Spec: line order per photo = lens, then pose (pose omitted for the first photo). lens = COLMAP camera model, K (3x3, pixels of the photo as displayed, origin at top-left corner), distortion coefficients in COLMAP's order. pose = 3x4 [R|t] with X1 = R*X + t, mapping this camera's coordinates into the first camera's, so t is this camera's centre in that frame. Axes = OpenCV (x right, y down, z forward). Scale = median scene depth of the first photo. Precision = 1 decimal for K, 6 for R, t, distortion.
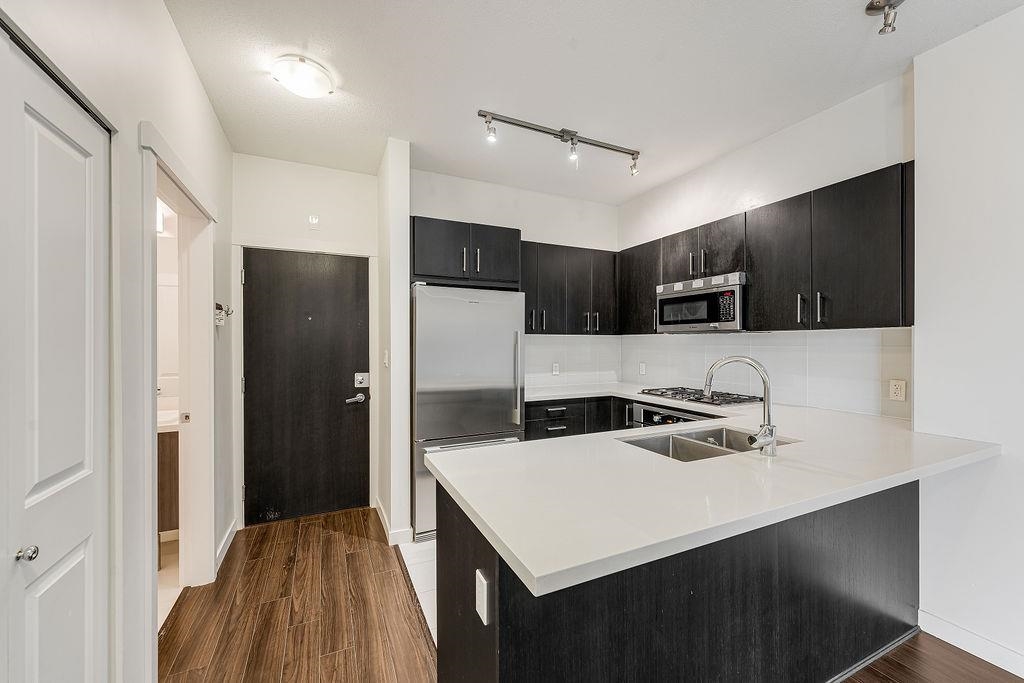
lens RADIAL K [[405.8, 0, 517.0], [0, 405.8, 343.0], [0, 0, 1]] dist [0.000972, -0.000717]
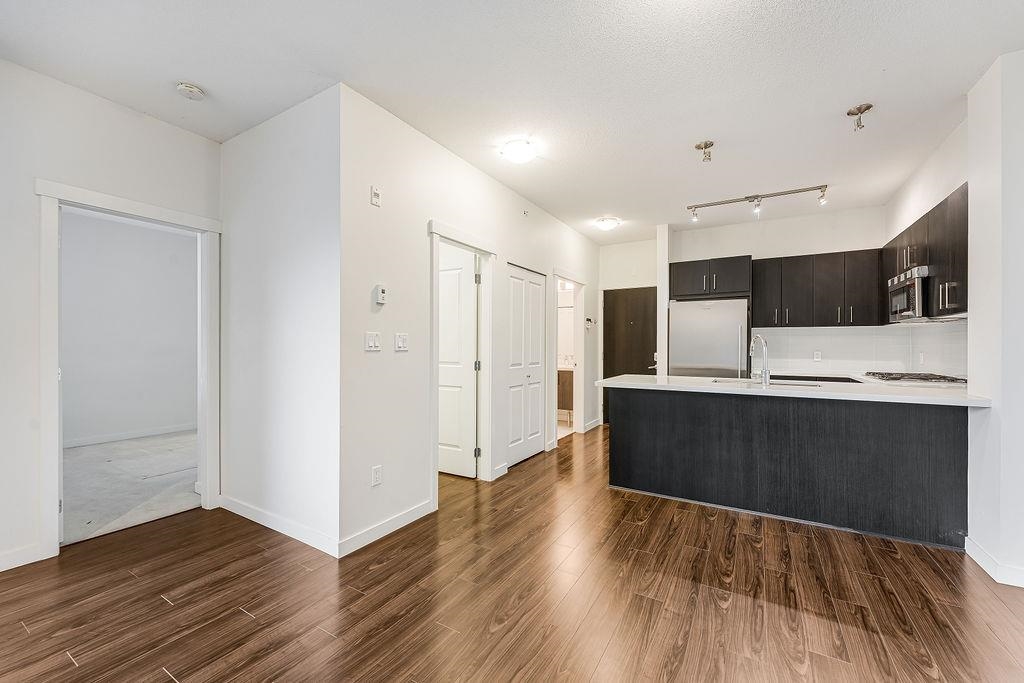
lens RADIAL K [[405.8, 0, 512.1], [0, 405.8, 345.0], [0, 0, 1]] dist [0.000972, -0.000717]
pose [[0.559735, 0.003070, -0.828666, 0.825829], [-0.004570, 0.999989, 0.000617, 0.049567], [0.828659, 0.003441, 0.559744, -0.576412]]
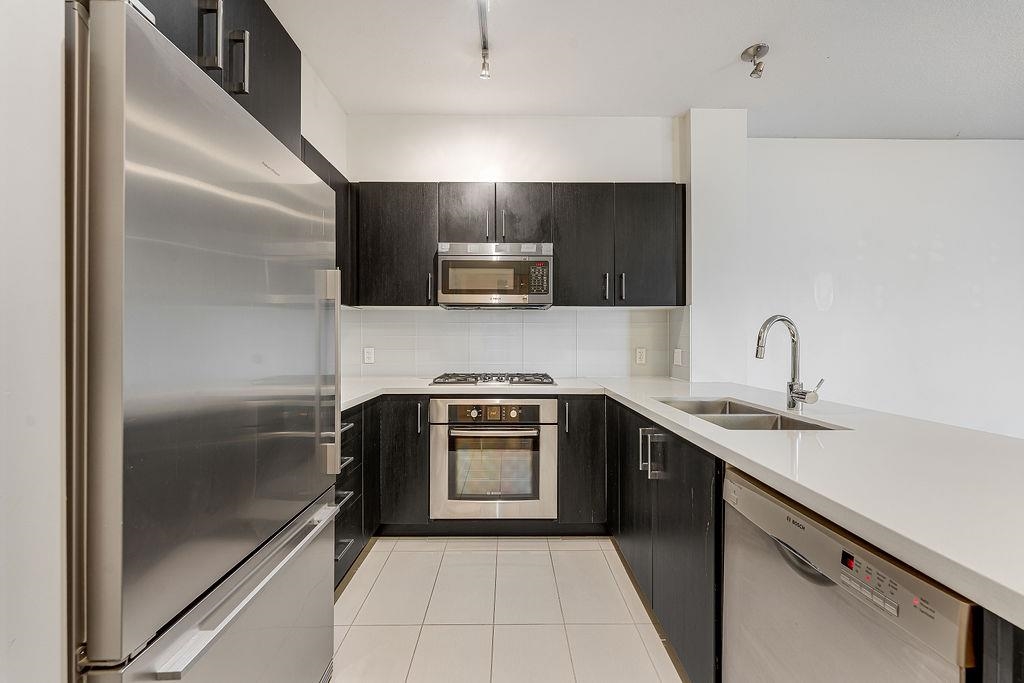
lens RADIAL K [[405.8, 0, 513.9], [0, 405.8, 338.6], [0, 0, 1]] dist [0.000972, -0.000717]
pose [[0.418449, 0.005523, 0.908224, -0.346787], [-0.000459, 0.999983, -0.005870, 0.053941], [-0.908240, 0.002040, 0.418444, 0.658366]]
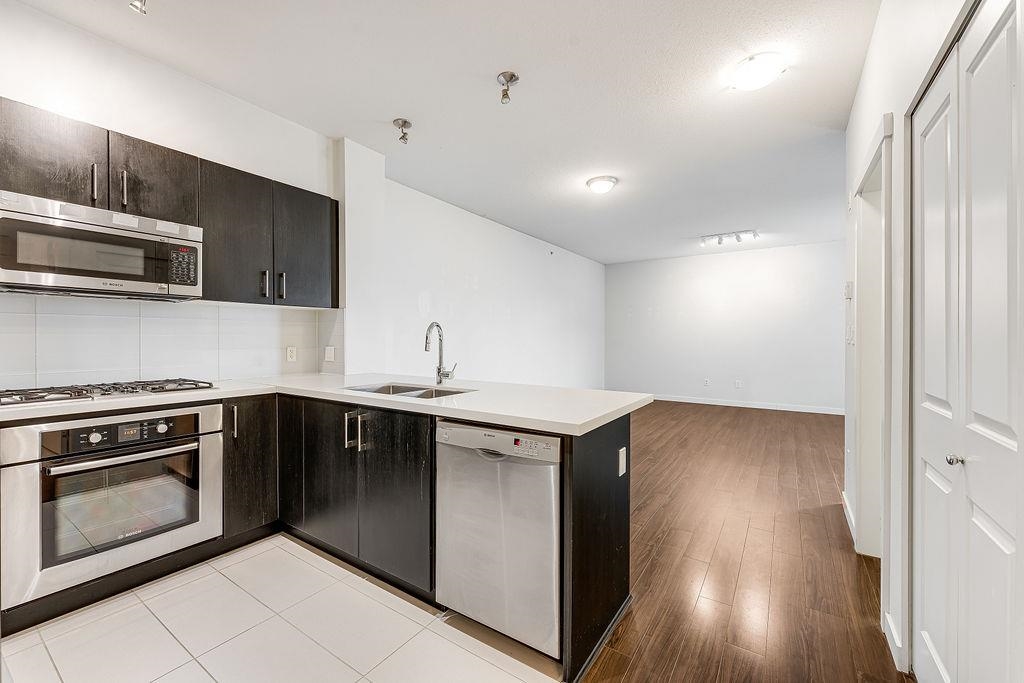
lens RADIAL K [[405.8, 0, 517.6], [0, 405.8, 338.6], [0, 0, 1]] dist [0.000972, -0.000717]
pose [[-0.519829, 0.000618, 0.854270, -0.488058], [0.001476, 0.999999, 0.000174, 0.051875], [-0.854269, 0.001351, -0.519830, 0.848595]]
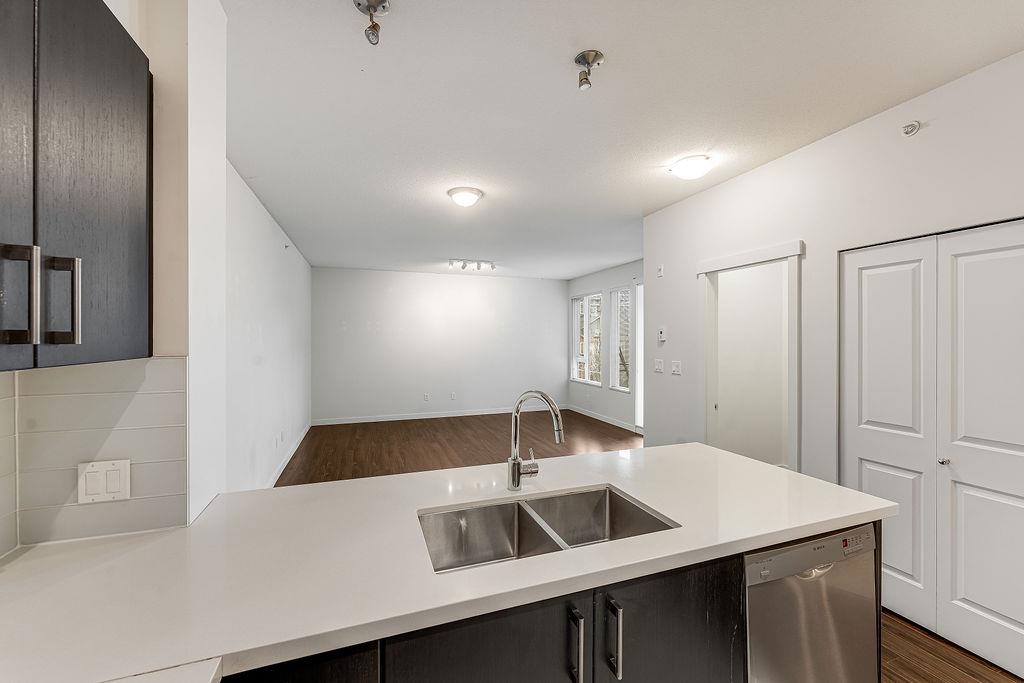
lens RADIAL K [[406.9, 0, 509.7], [0, 406.9, 341.0], [0, 0, 1]] dist [-0.010477, -0.000110]
pose [[-0.995188, 0.001086, 0.097979, 0.290512], [0.001611, 0.999985, 0.005282, -0.047420], [-0.097972, 0.005415, -0.995174, 1.069998]]
